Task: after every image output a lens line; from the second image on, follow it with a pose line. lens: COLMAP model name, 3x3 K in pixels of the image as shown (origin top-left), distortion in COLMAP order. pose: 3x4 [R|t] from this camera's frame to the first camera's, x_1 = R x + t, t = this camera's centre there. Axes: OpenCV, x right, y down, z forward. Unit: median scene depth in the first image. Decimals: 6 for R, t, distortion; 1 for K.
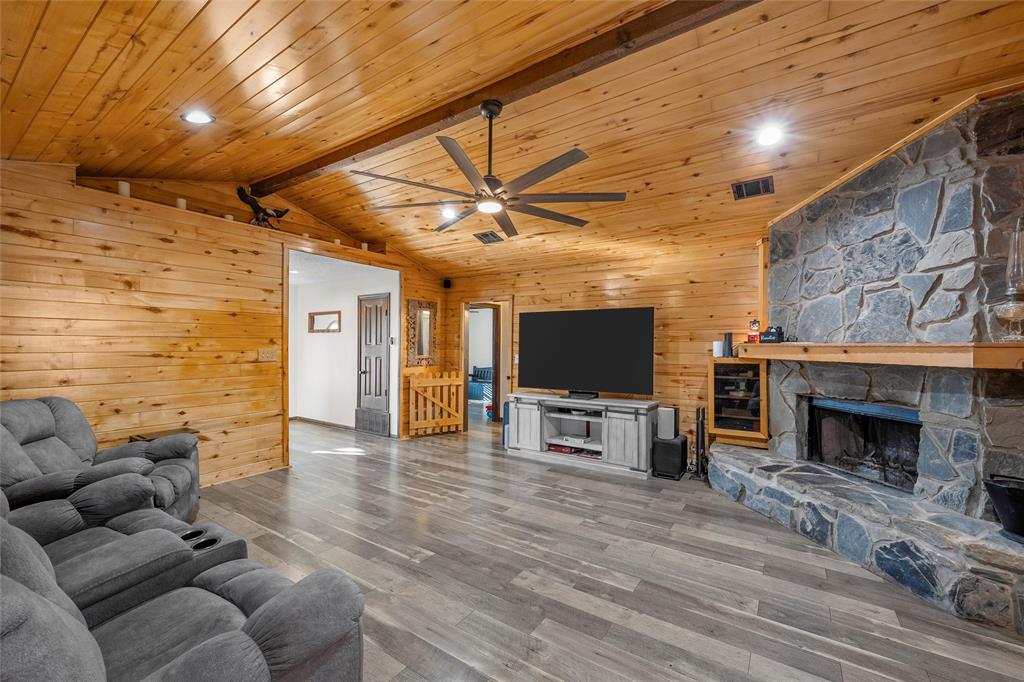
lens RADIAL K [[415.7, 0, 512.9], [0, 415.7, 345.0], [0, 0, 1]] dist [0.001200, -0.000588]
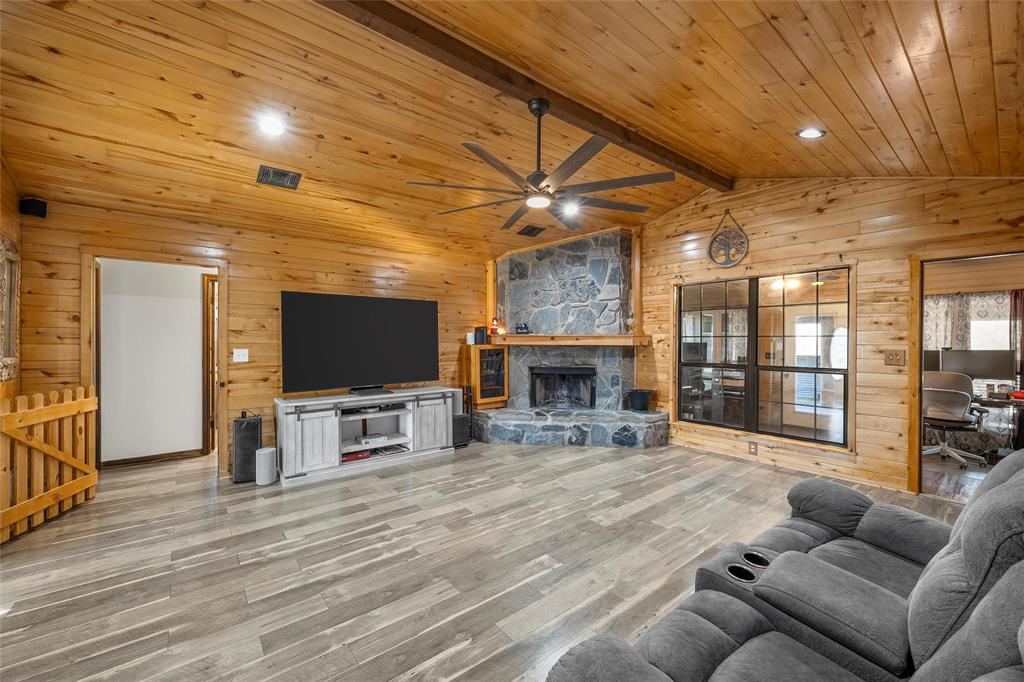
lens RADIAL K [[415.7, 0, 513.7], [0, 415.7, 338.3], [0, 0, 1]] dist [0.001200, -0.000588]
pose [[0.285622, -0.006381, 0.958321, -0.867930], [-0.001550, 0.999973, 0.007120, -0.000409], [-0.958341, -0.003520, 0.285605, 0.621308]]
